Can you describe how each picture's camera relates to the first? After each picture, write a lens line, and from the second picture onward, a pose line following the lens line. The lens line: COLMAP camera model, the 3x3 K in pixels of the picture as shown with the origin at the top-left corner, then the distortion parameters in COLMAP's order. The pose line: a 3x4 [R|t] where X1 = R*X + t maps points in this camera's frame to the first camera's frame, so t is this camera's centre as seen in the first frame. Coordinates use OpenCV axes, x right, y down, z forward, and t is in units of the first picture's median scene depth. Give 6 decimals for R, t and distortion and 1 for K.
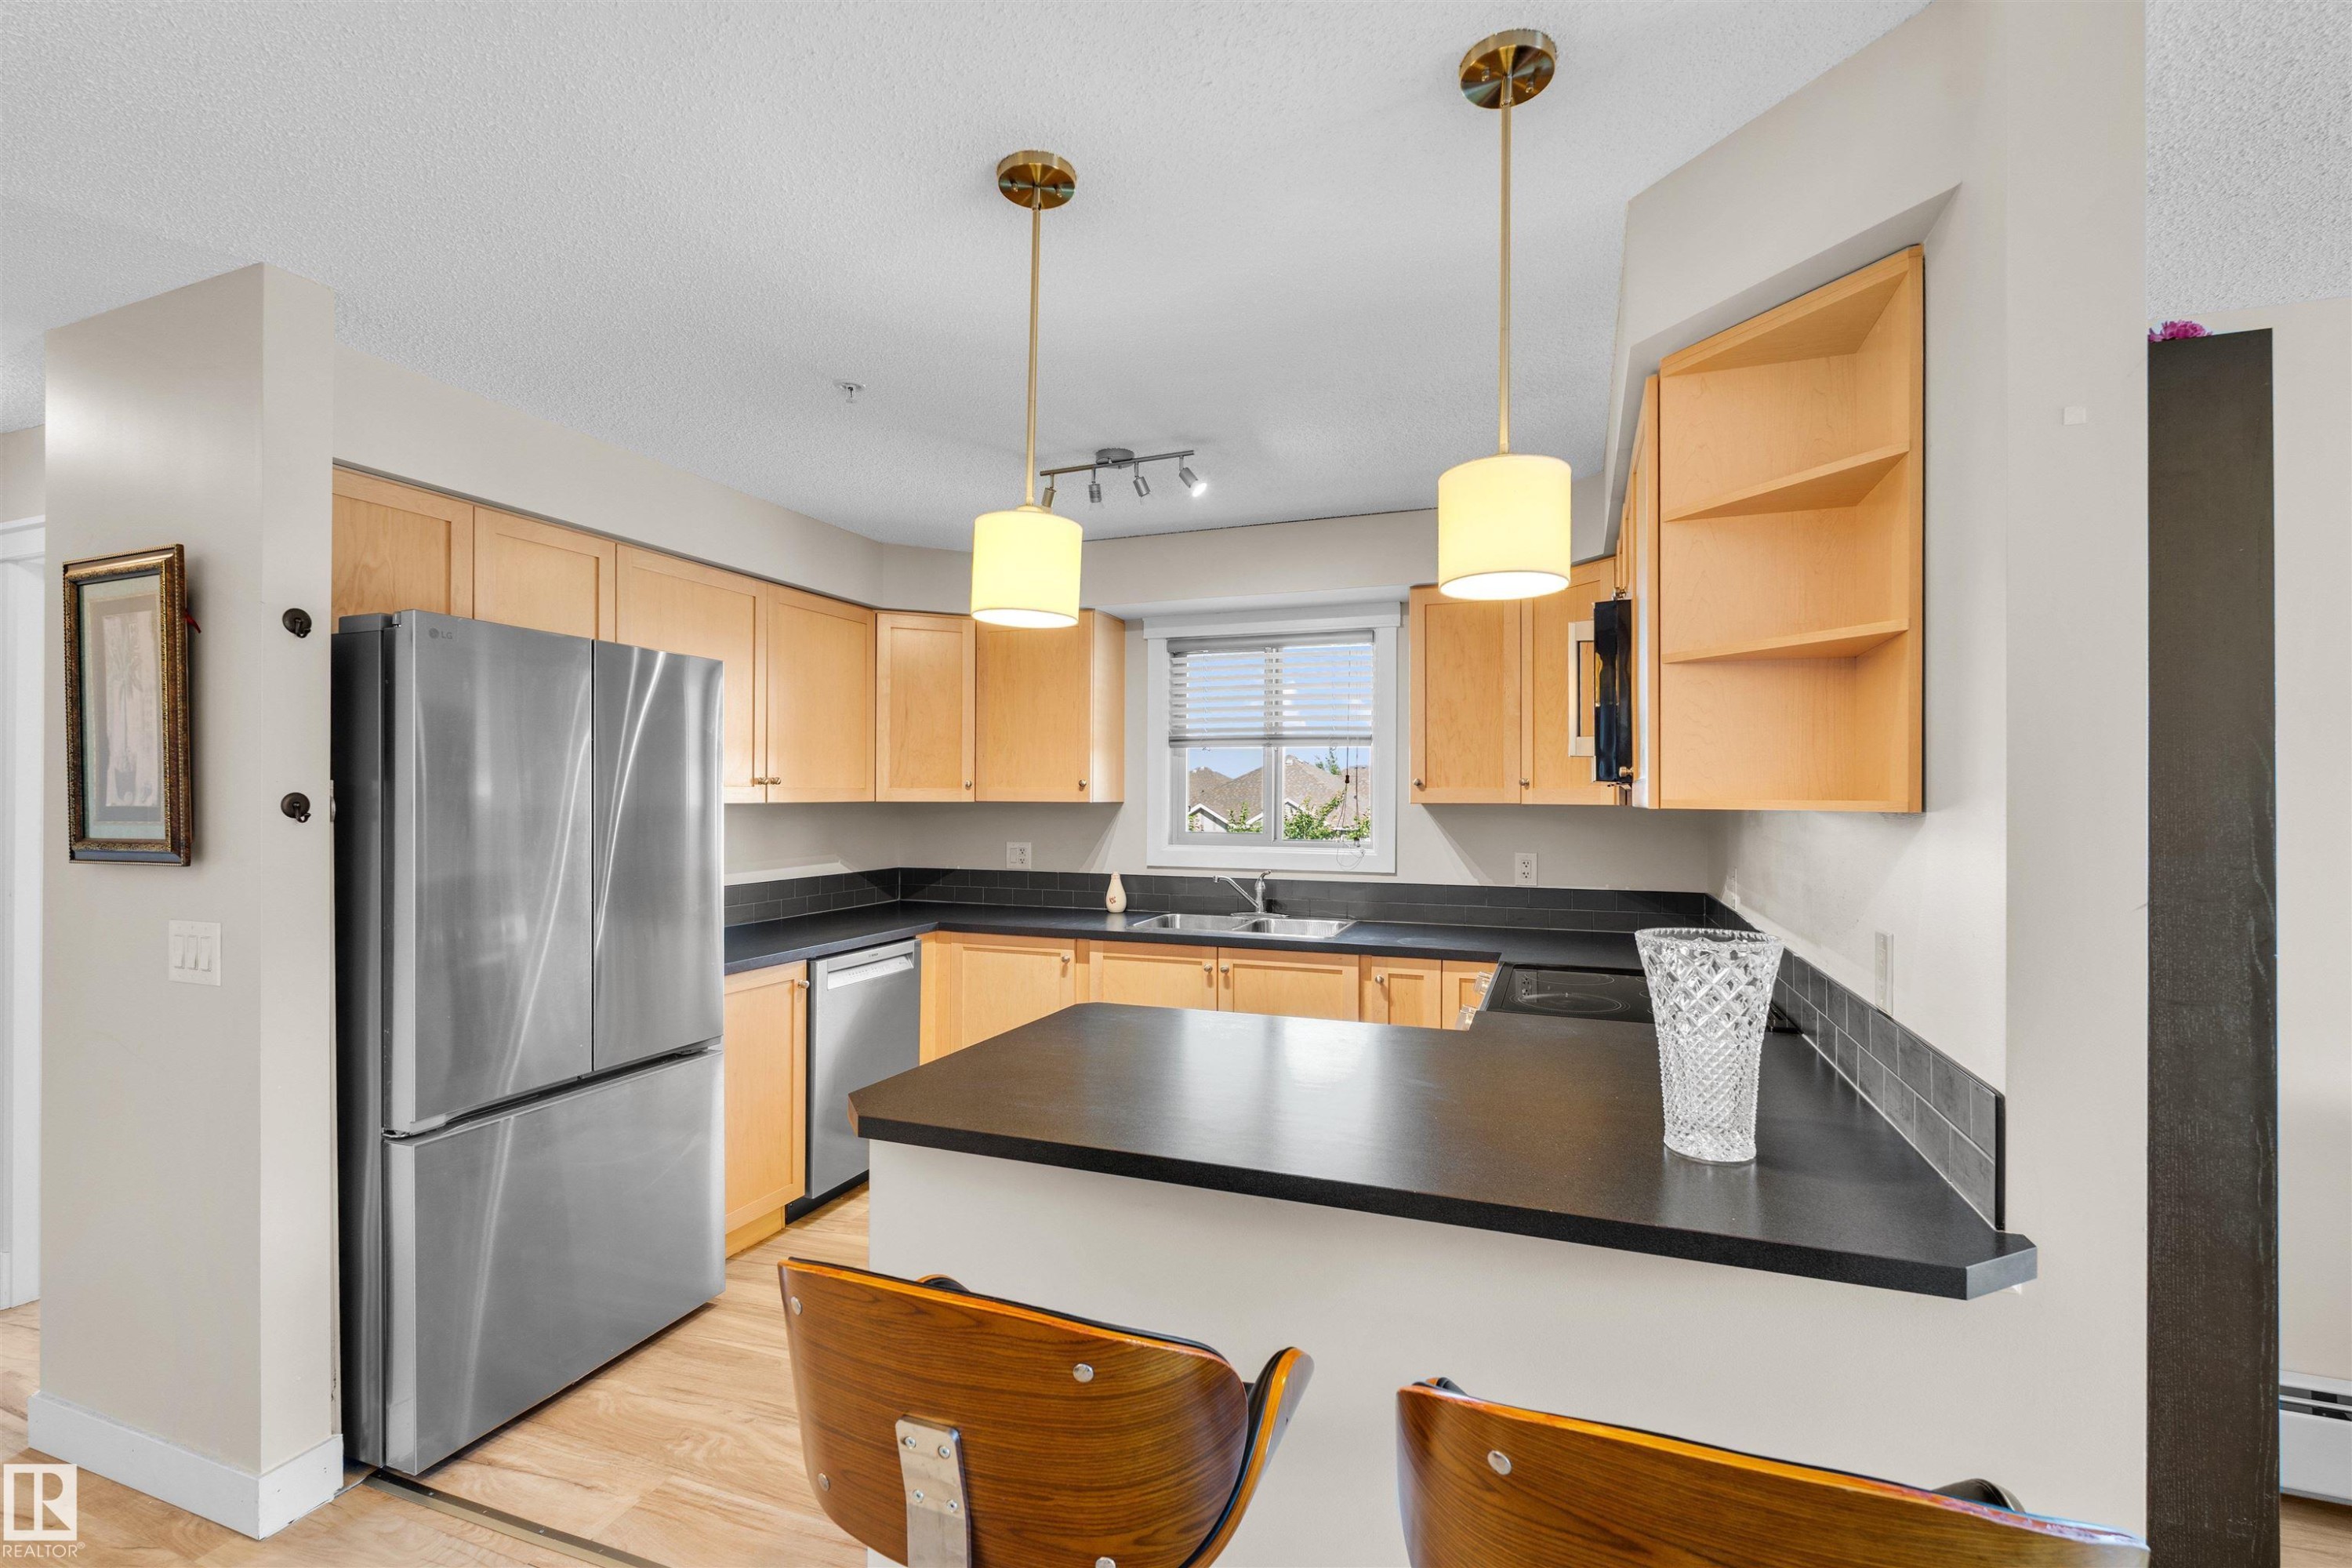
lens RADIAL K [[1051.8, 0, 1148.2], [0, 1051.8, 790.6], [0, 0, 1]] dist [-0.002942, 0.001511]
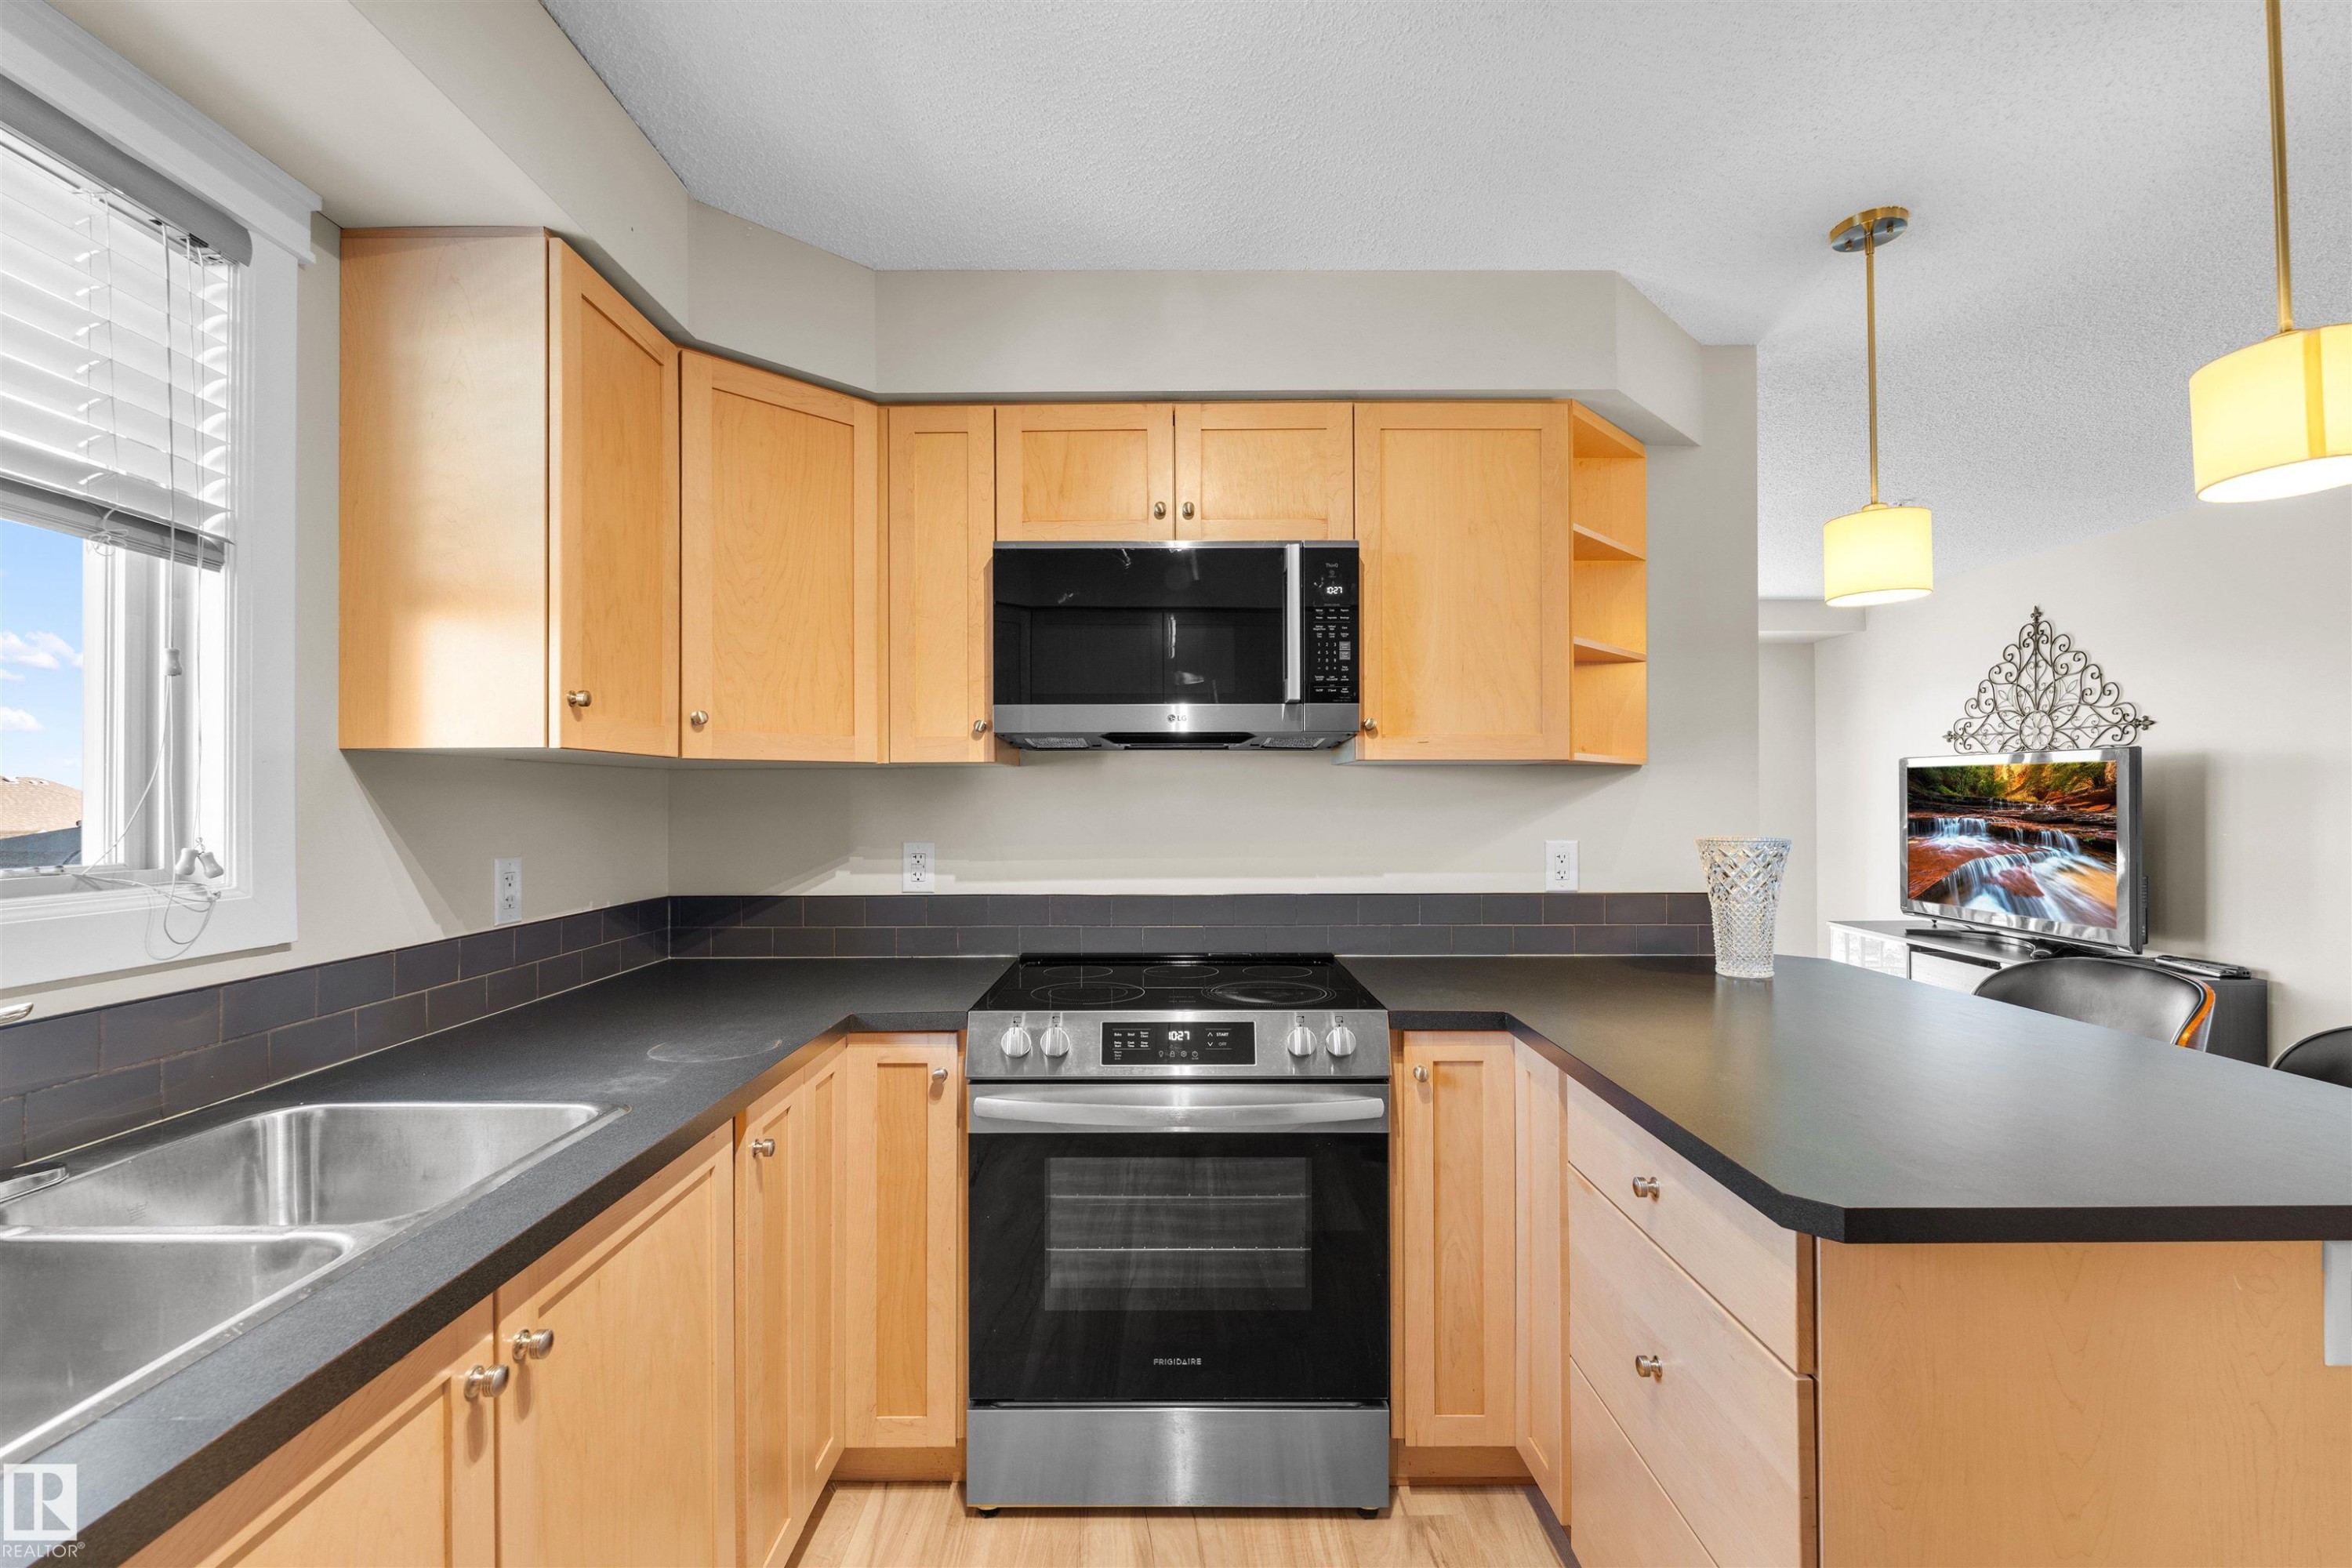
lens RADIAL K [[1051.8, 0, 1187.9], [0, 1051.8, 776.9], [0, 0, 1]] dist [-0.002942, 0.001511]
pose [[-0.402920, 0.015191, 0.915109, -0.224097], [-0.001098, 0.999854, -0.017081, 0.027950], [-0.915235, -0.007887, -0.402844, 0.890143]]
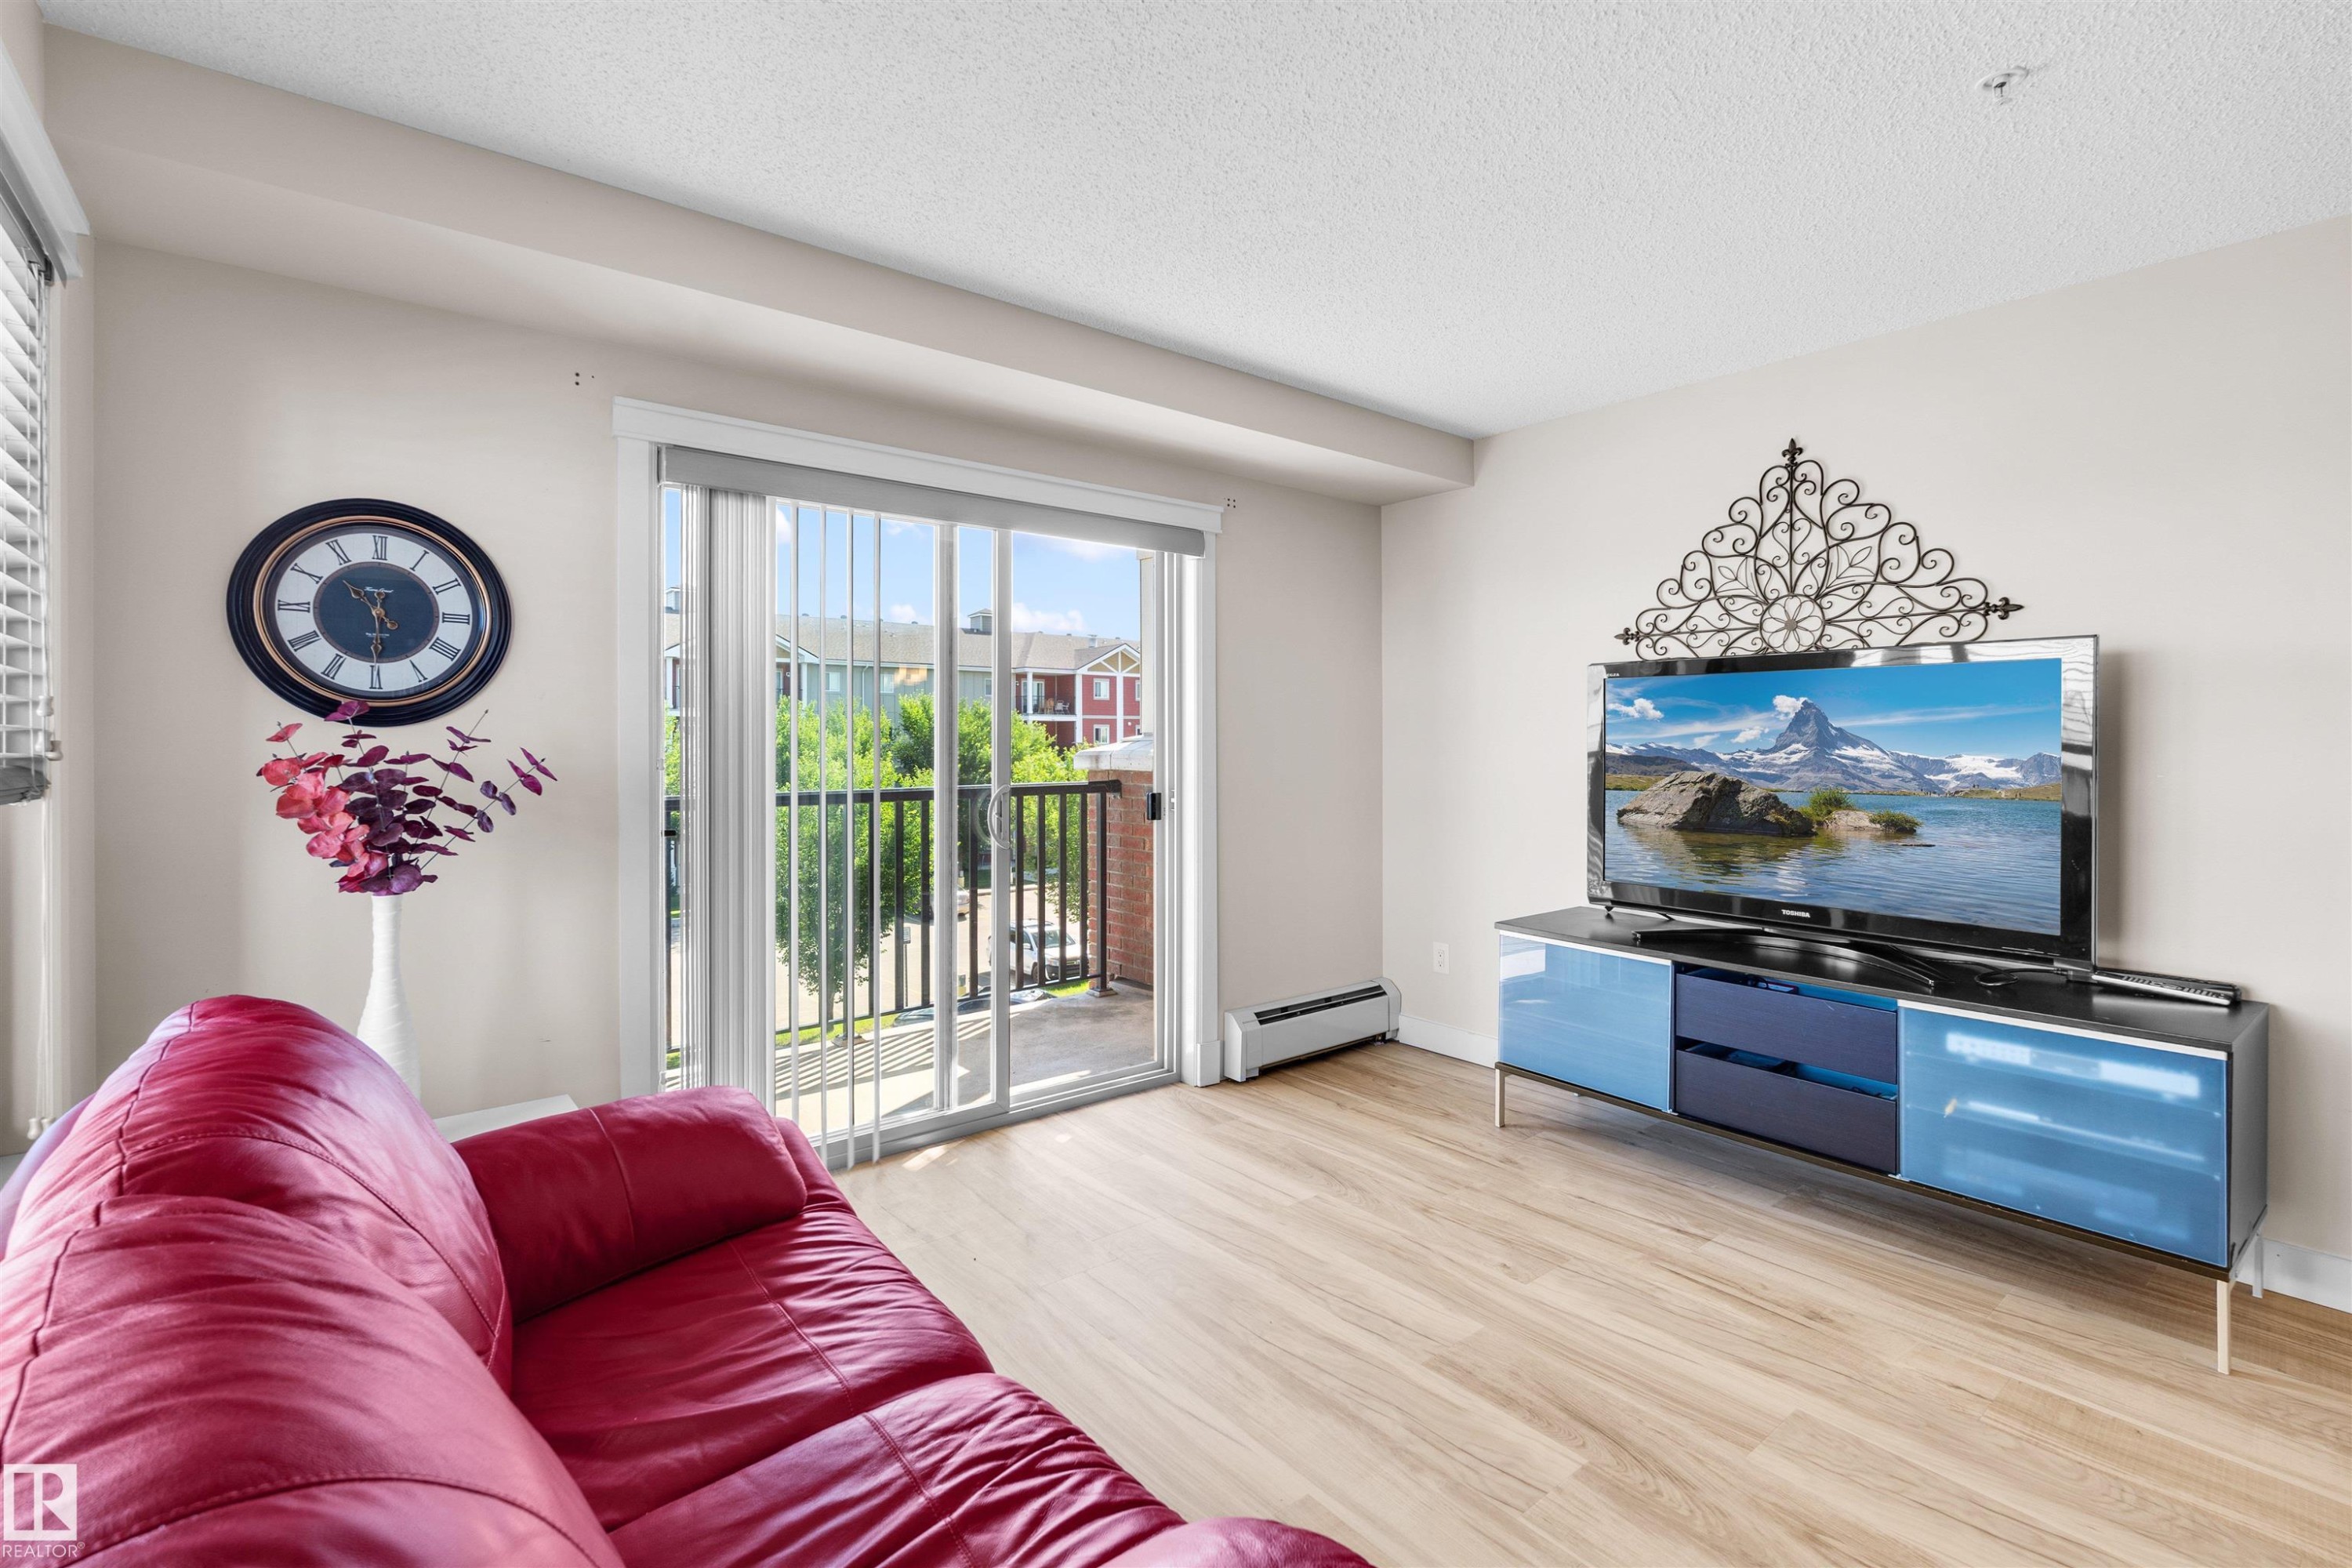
lens RADIAL K [[1051.8, 0, 1168.5], [0, 1051.8, 729.6], [0, 0, 1]] dist [-0.002942, 0.001511]
pose [[-0.882856, 0.005041, 0.469617, 0.520151], [0.001231, 0.999964, -0.008421, 0.040508], [-0.469643, -0.006856, -0.882830, 0.460170]]
